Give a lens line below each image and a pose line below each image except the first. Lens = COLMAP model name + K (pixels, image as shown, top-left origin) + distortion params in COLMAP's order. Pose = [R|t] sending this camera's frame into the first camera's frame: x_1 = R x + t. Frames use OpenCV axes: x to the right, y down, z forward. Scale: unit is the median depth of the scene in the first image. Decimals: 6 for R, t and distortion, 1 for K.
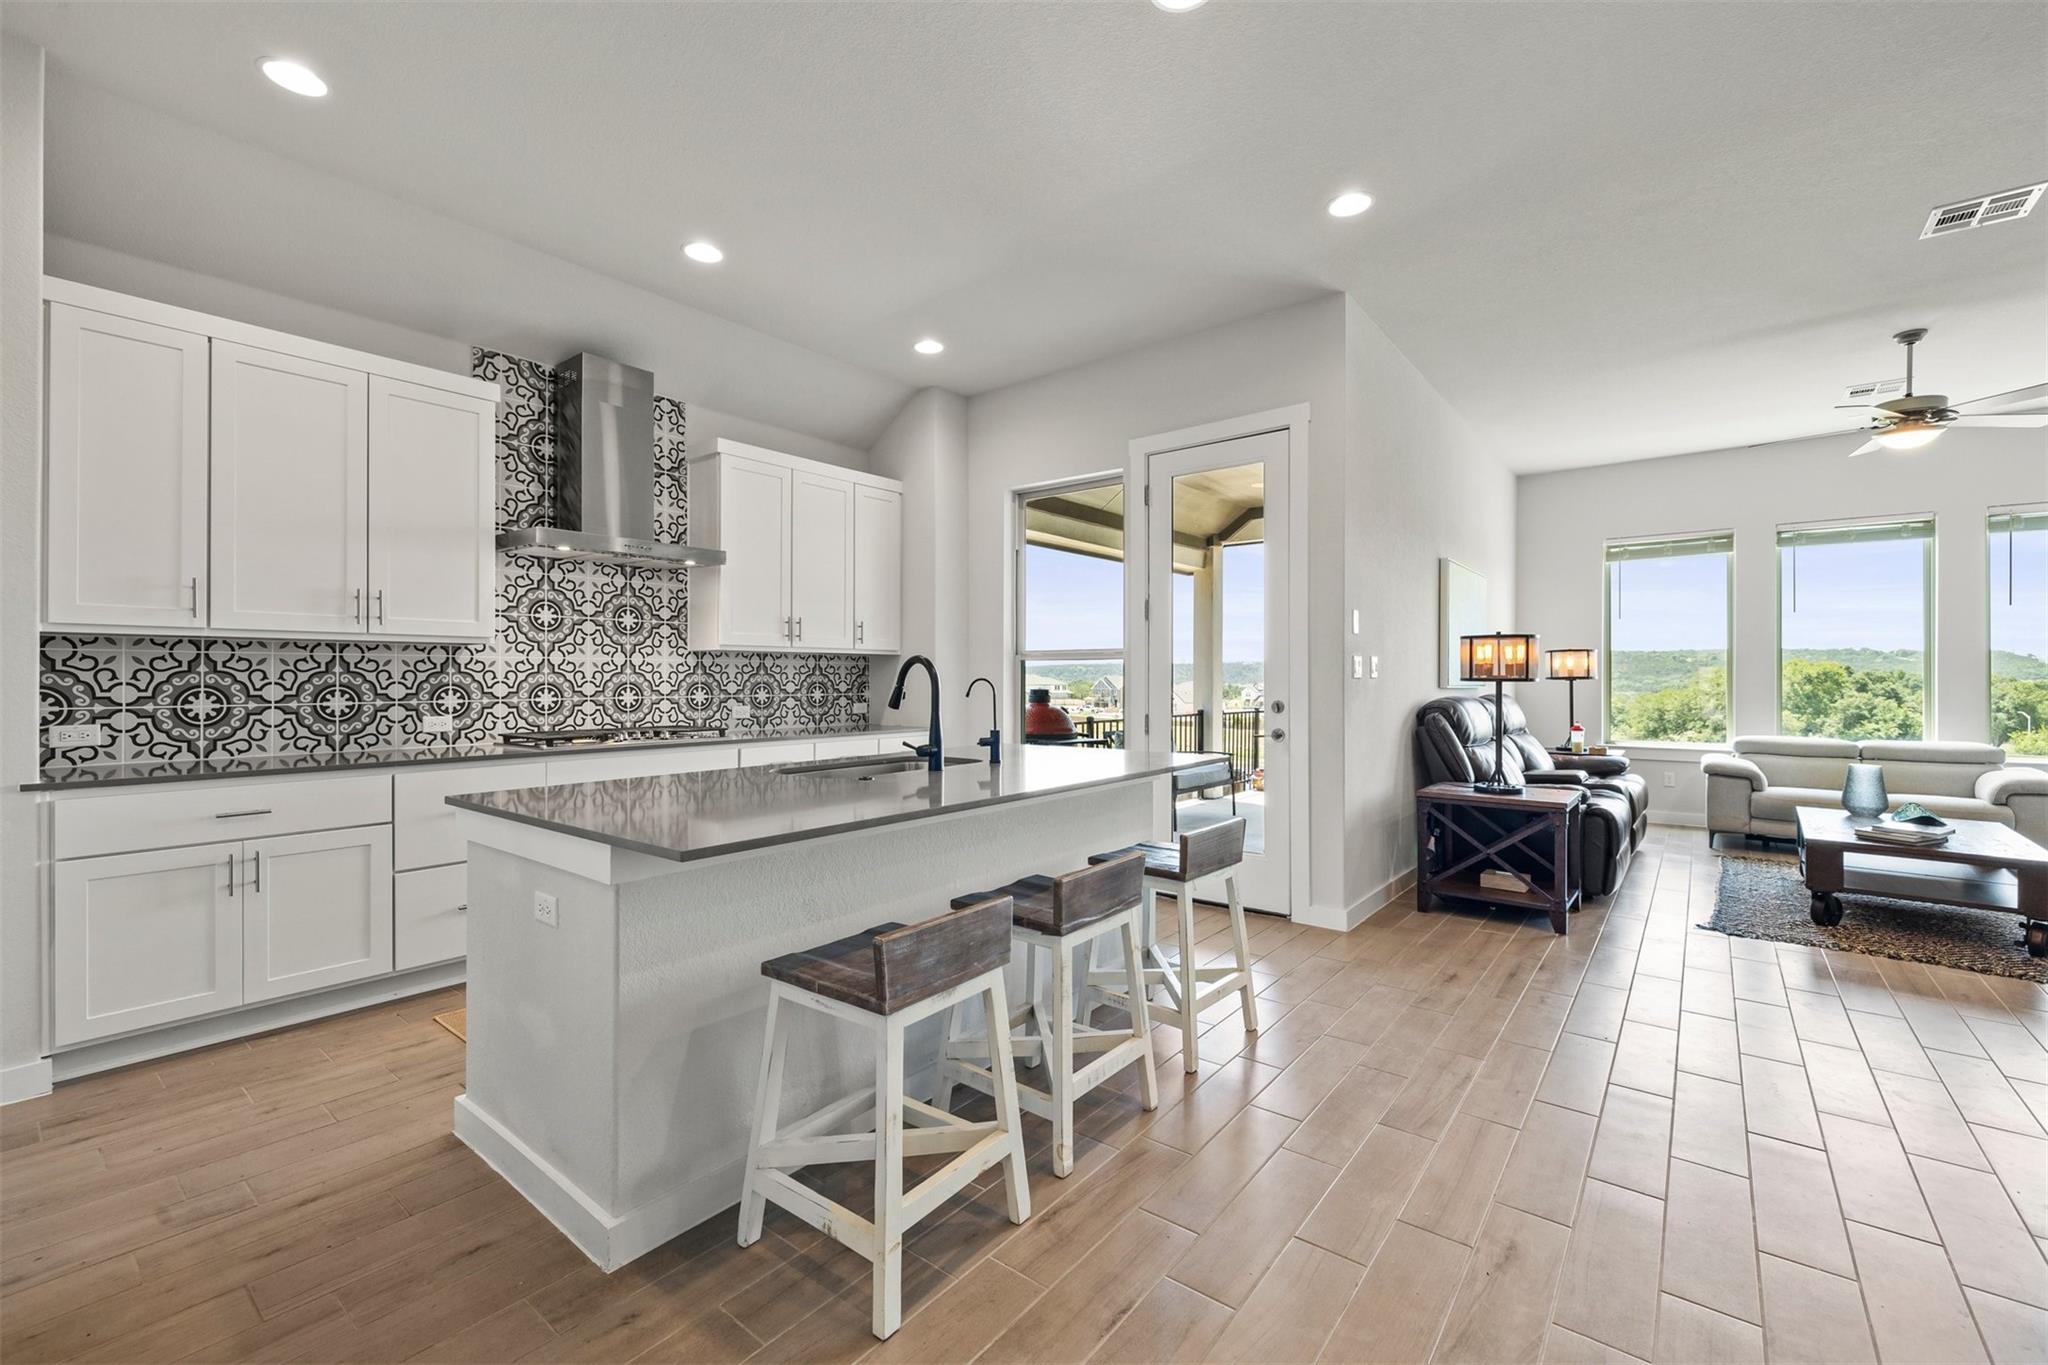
lens RADIAL K [[865.4, 0, 1012.4], [0, 865.4, 675.0], [0, 0, 1]] dist [-0.000627, 0.000443]
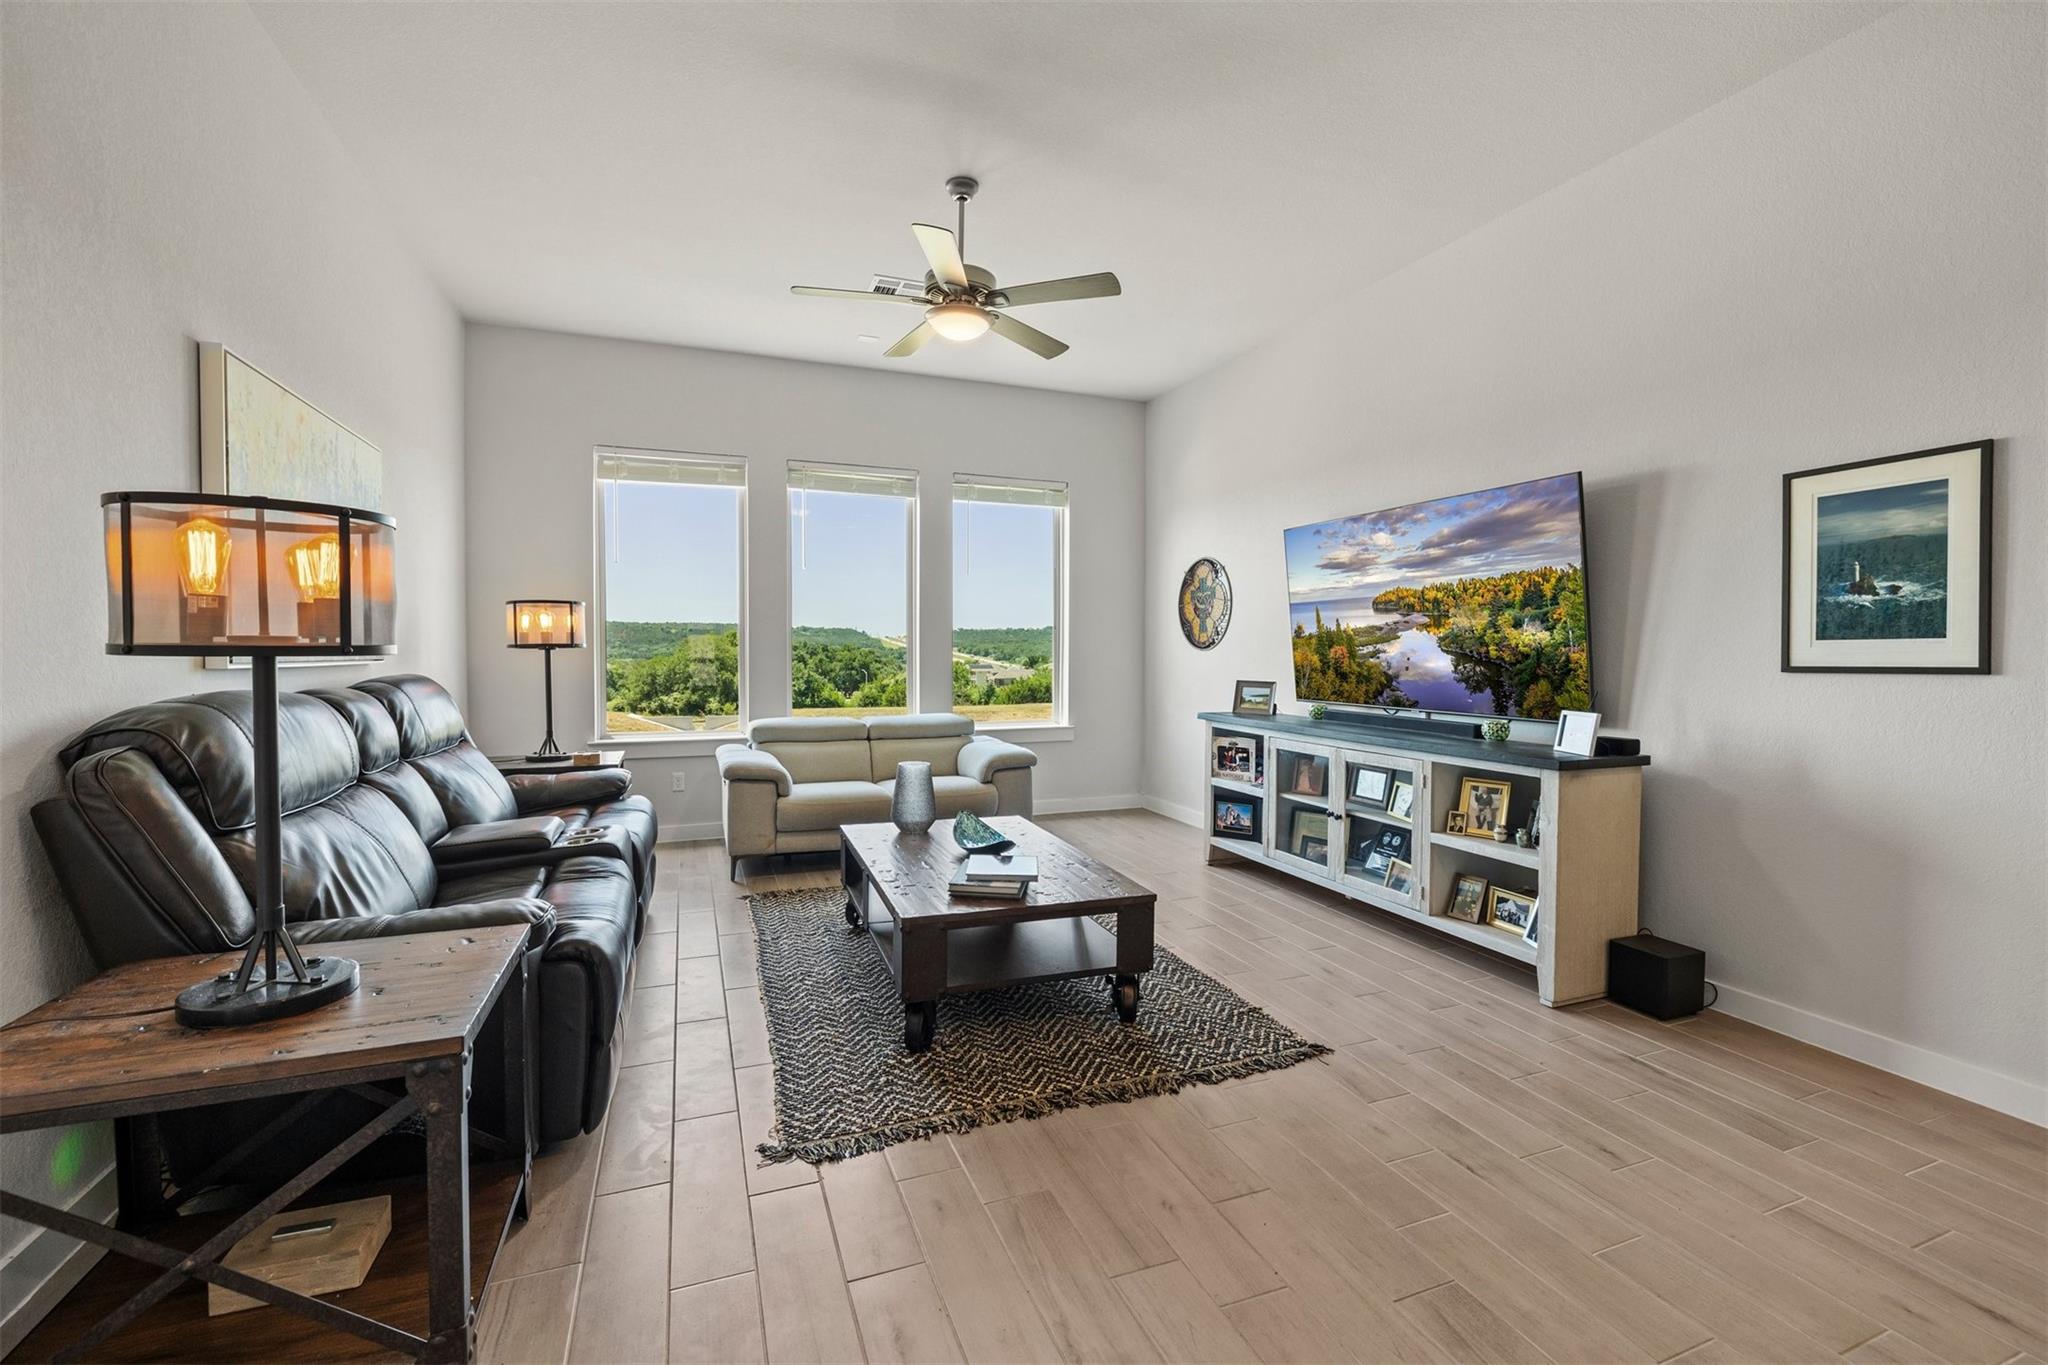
lens RADIAL K [[865.4, 0, 1016.8], [0, 865.4, 672.8], [0, 0, 1]] dist [-0.000627, 0.000443]
pose [[0.504318, -0.024832, 0.863161, 0.414127], [-0.004749, 0.999492, 0.031529, 0.002921], [-0.863505, -0.019999, 0.503943, 0.584480]]
